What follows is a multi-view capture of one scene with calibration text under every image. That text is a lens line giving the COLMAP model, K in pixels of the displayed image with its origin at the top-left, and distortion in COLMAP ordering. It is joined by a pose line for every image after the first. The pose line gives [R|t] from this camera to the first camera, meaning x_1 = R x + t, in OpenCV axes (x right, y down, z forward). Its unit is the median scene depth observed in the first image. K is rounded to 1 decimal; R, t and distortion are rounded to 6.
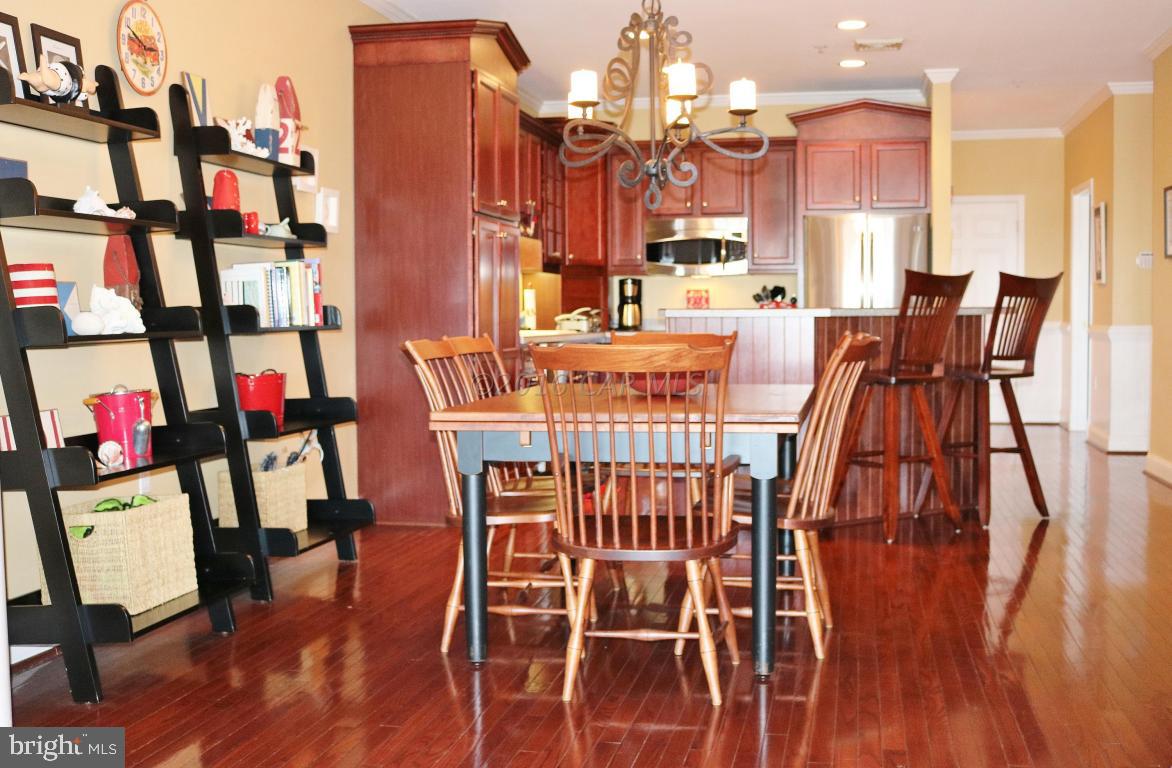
lens RADIAL K [[1384.5, 0, 583.7], [0, 1384.5, 389.4], [0, 0, 1]] dist [-0.063979, 0.000000]
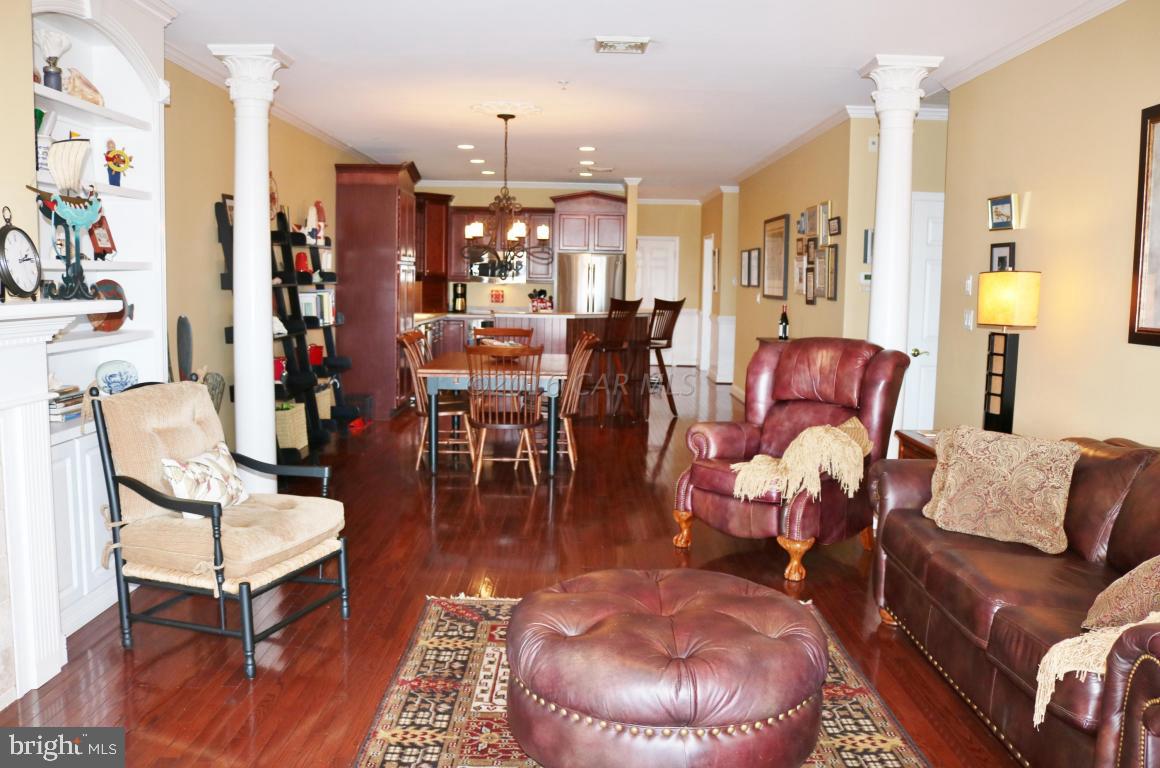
lens RADIAL K [[965.3, 0, 579.9], [0, 965.3, 385.2], [0, 0, 1]] dist [-0.000337, 0.000640]
pose [[0.980703, 0.005582, 0.195424, -0.089289], [-0.016095, 0.998504, 0.052250, -0.026852], [-0.194840, -0.054387, 0.979326, -0.393107]]
